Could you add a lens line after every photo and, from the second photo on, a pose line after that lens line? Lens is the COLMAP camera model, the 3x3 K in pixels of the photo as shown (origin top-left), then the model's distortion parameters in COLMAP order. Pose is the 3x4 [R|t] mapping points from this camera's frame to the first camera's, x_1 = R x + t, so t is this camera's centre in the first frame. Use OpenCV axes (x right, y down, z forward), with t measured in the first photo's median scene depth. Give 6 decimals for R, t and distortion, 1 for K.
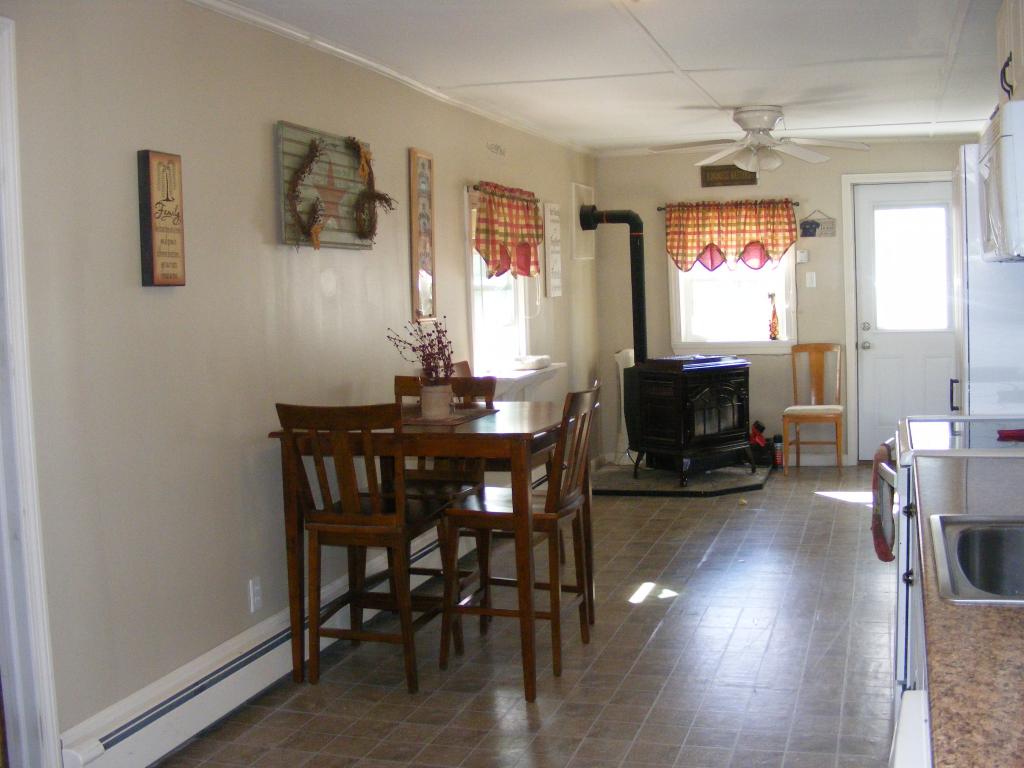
lens RADIAL K [[1217.6, 0, 513.3], [0, 1217.6, 388.9], [0, 0, 1]] dist [-0.131678, 0.000000]
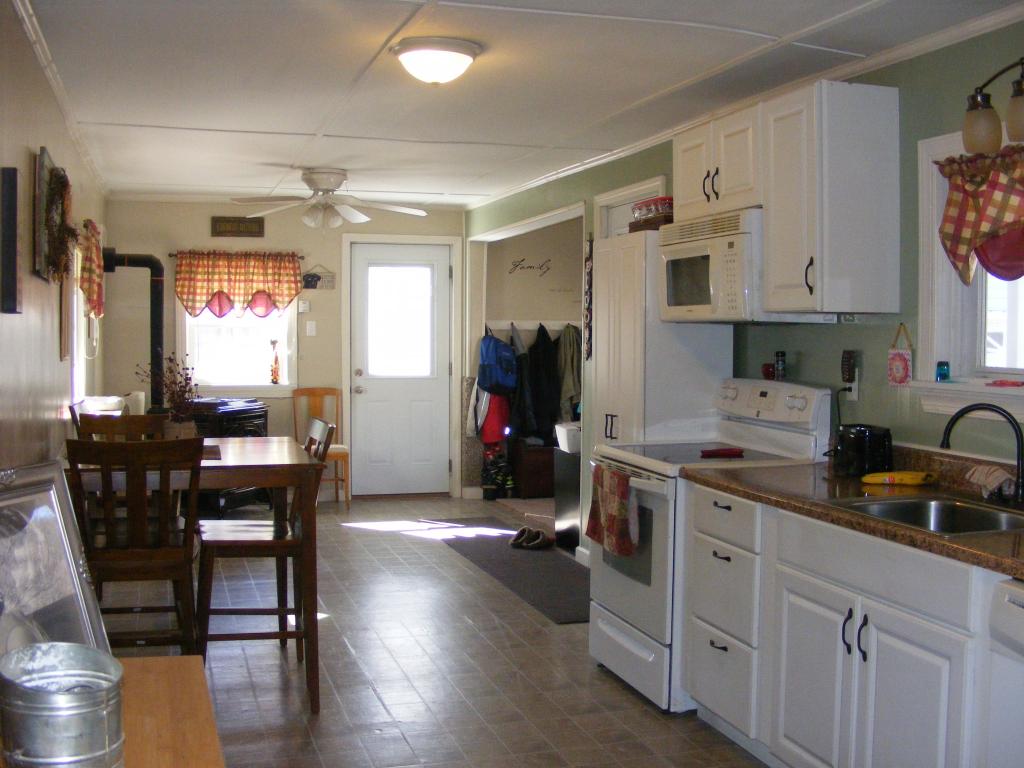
lens RADIAL K [[1217.6, 0, 513.2], [0, 1217.6, 378.8], [0, 0, 1]] dist [-0.131678, 0.000000]
pose [[0.839003, 0.012769, 0.543977, -0.189553], [0.013871, 0.998898, -0.044841, 0.005213], [-0.543950, 0.045168, 0.837901, -0.001615]]
